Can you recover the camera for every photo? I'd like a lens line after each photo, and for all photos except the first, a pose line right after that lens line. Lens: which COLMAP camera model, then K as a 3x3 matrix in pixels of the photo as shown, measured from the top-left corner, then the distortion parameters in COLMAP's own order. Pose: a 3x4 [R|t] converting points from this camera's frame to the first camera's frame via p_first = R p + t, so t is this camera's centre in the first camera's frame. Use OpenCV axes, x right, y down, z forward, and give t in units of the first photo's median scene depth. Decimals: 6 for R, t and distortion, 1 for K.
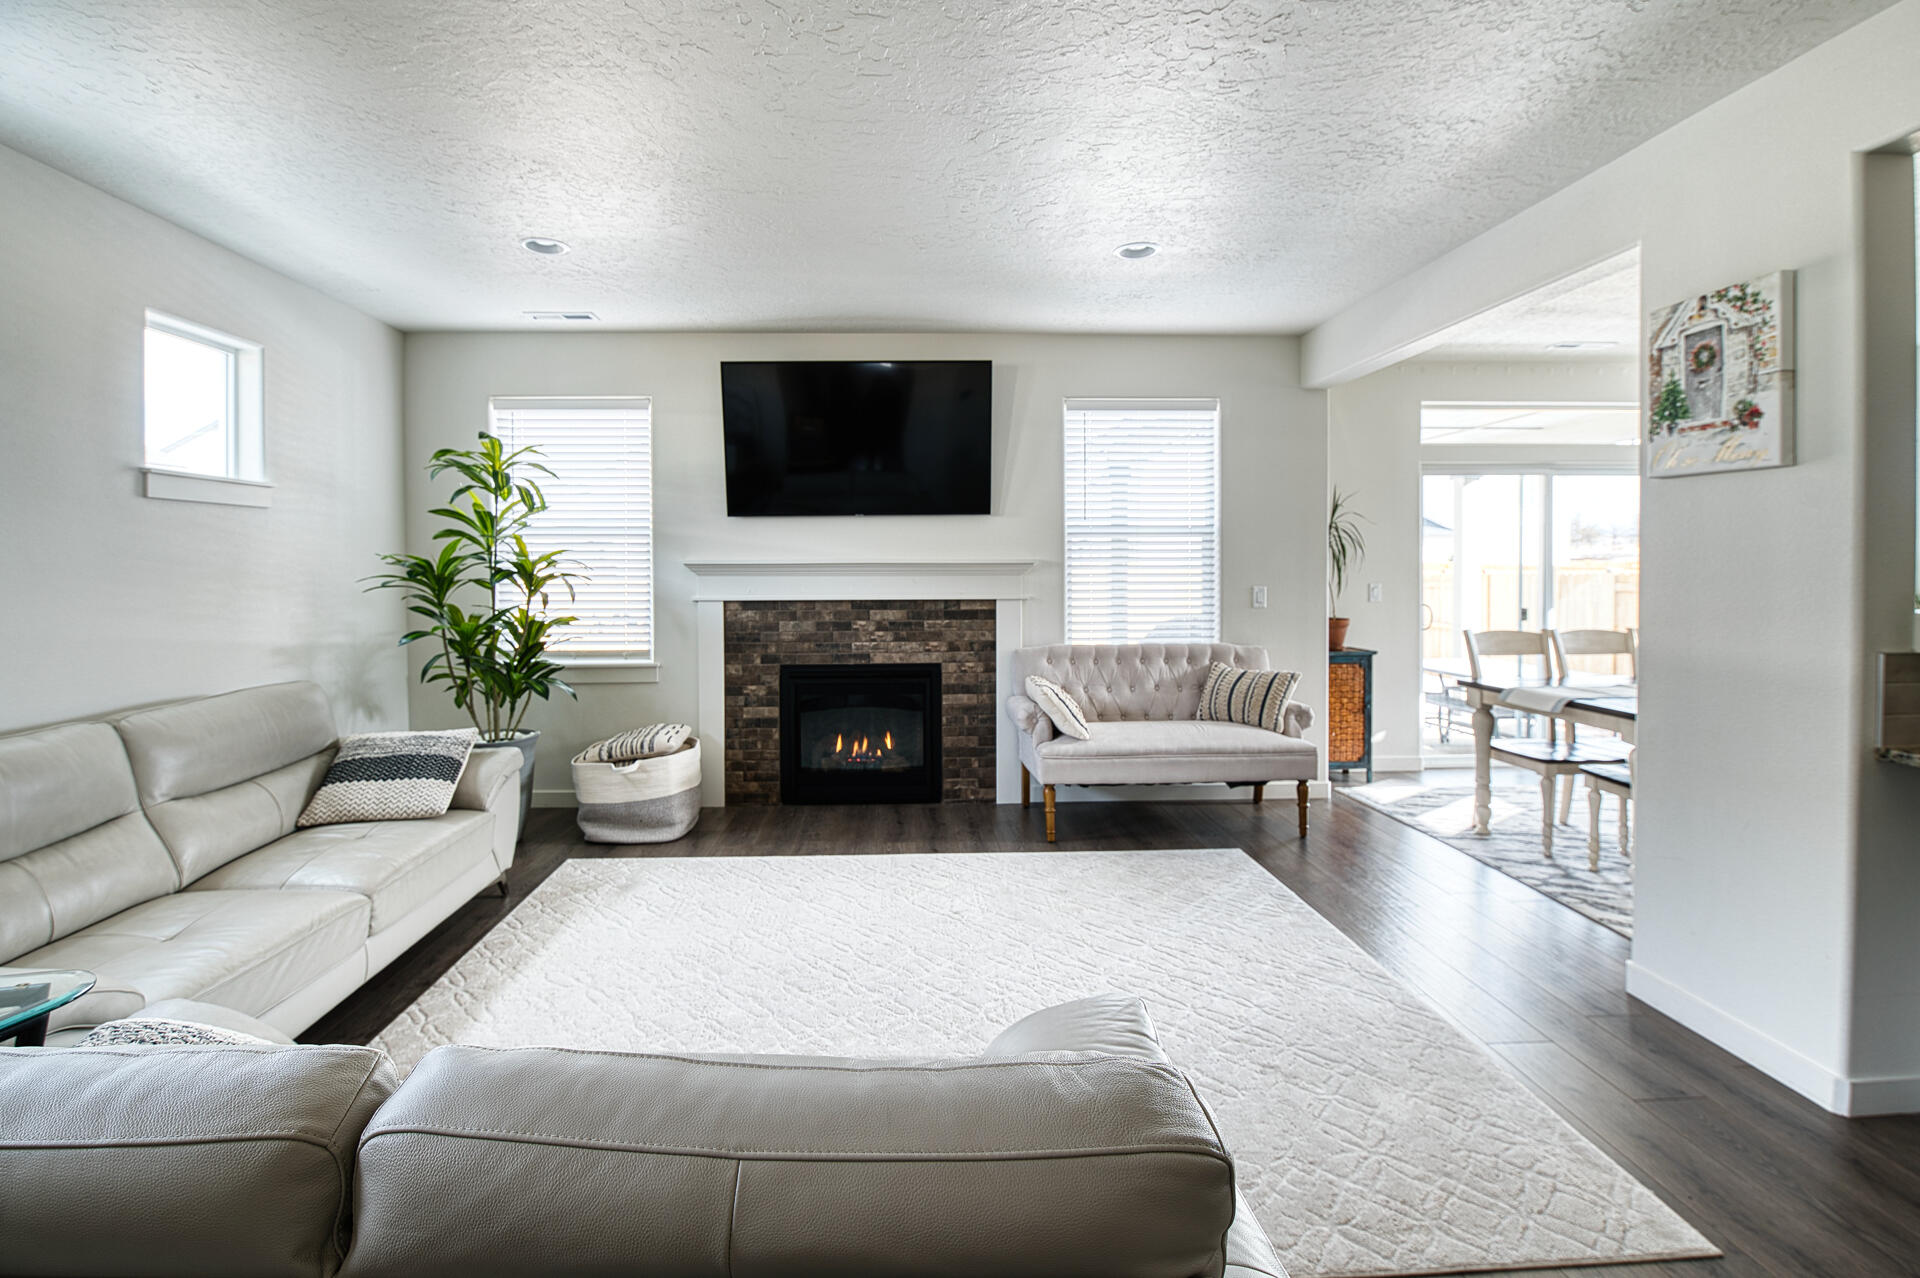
lens RADIAL K [[858.3, 0, 921.6], [0, 858.3, 580.8], [0, 0, 1]] dist [-0.005677, -0.008573]
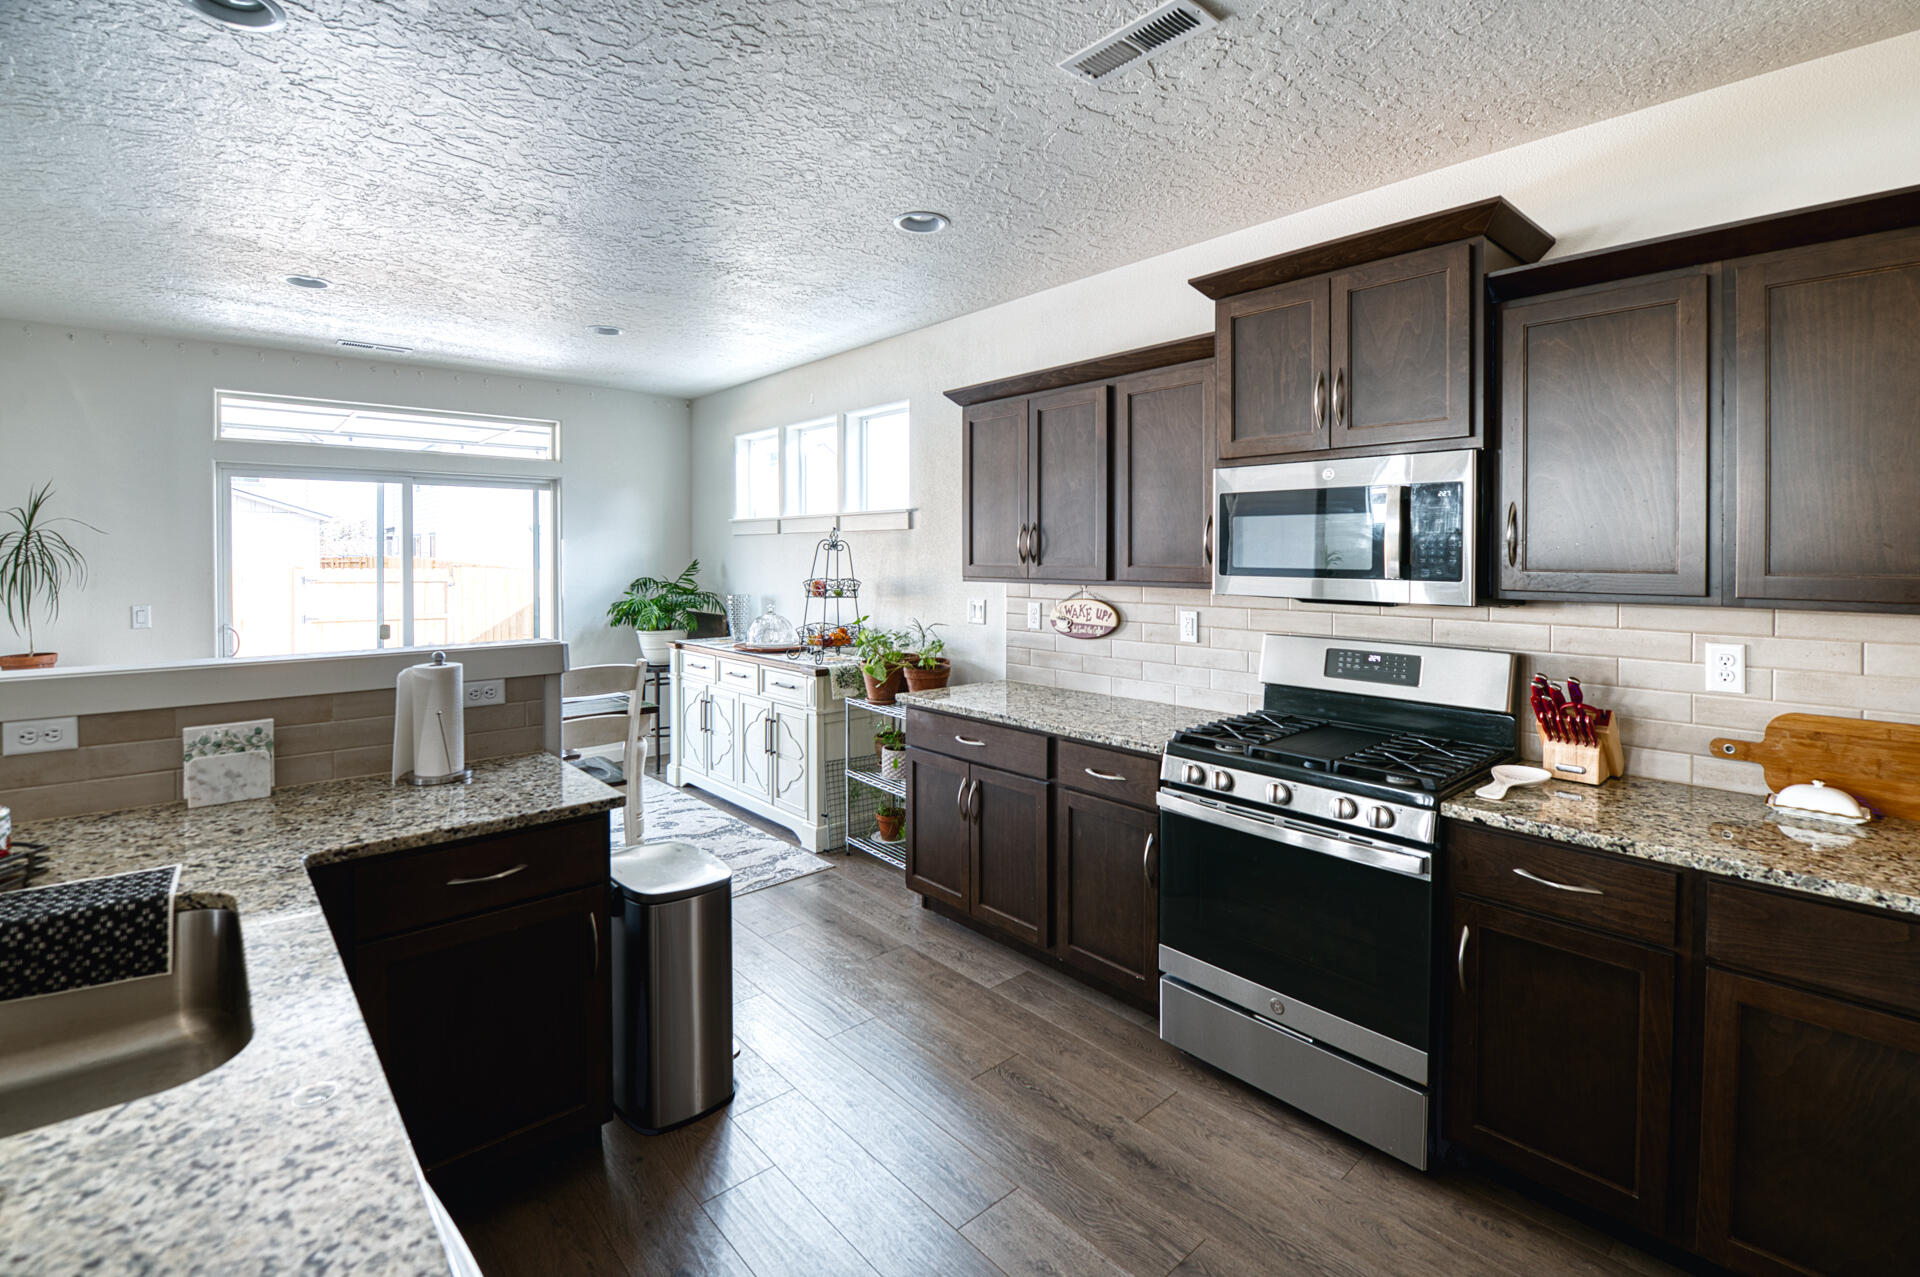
lens RADIAL K [[858.3, 0, 985.4], [0, 858.3, 558.6], [0, 0, 1]] dist [-0.005677, -0.008573]
pose [[0.761355, -0.000333, 0.648335, 0.724477], [0.009414, 0.999900, -0.010542, -0.029735], [-0.648267, 0.014130, 0.761282, -0.160347]]
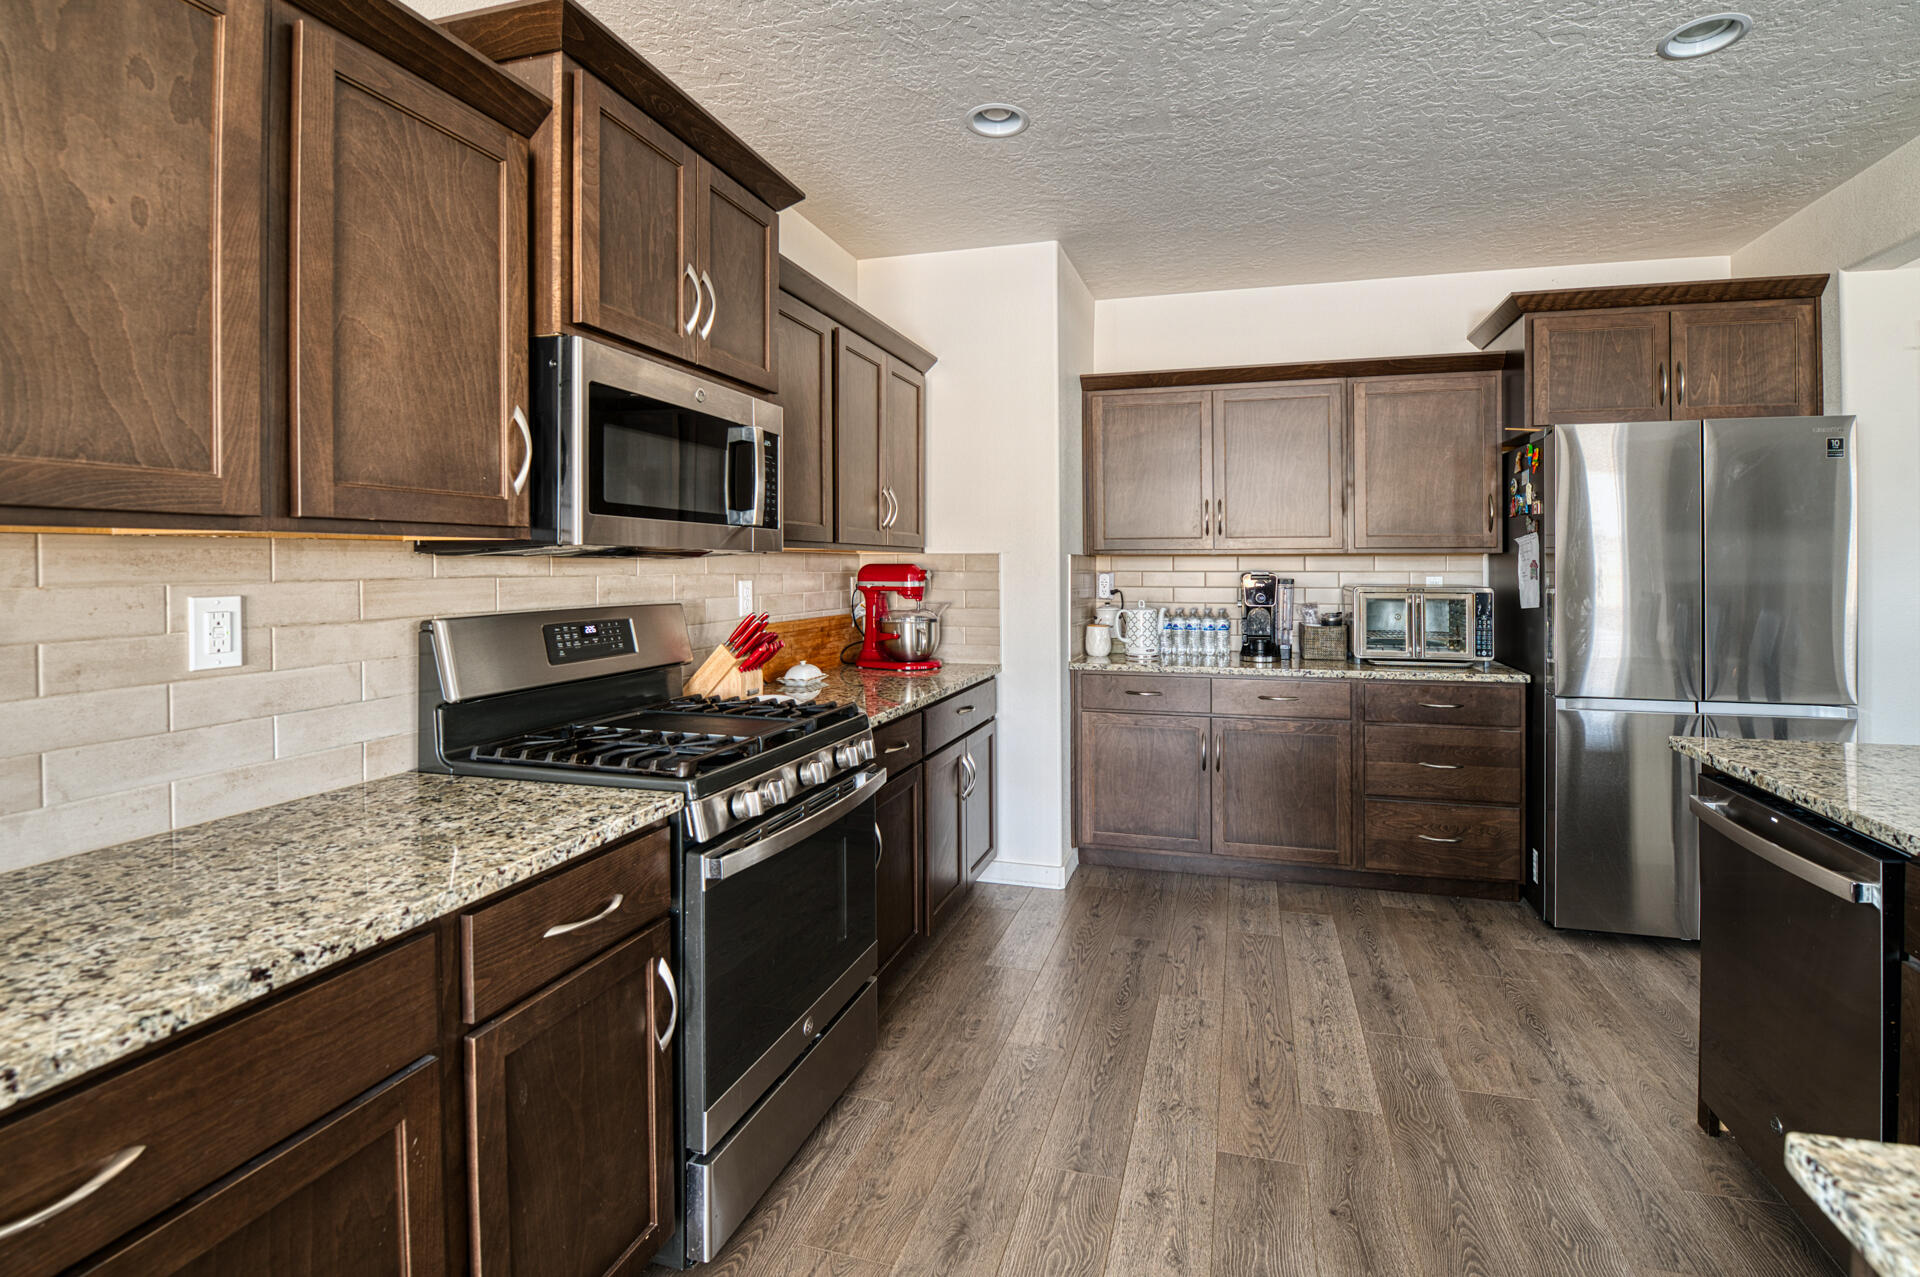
lens RADIAL K [[858.3, 0, 1060.9], [0, 858.3, 556.3], [0, 0, 1]] dist [-0.005677, -0.008573]
pose [[-0.966462, 0.005189, 0.256756, 0.939019], [0.008110, 0.999914, 0.010318, -0.007716], [-0.256680, 0.012054, -0.966421, 0.463279]]
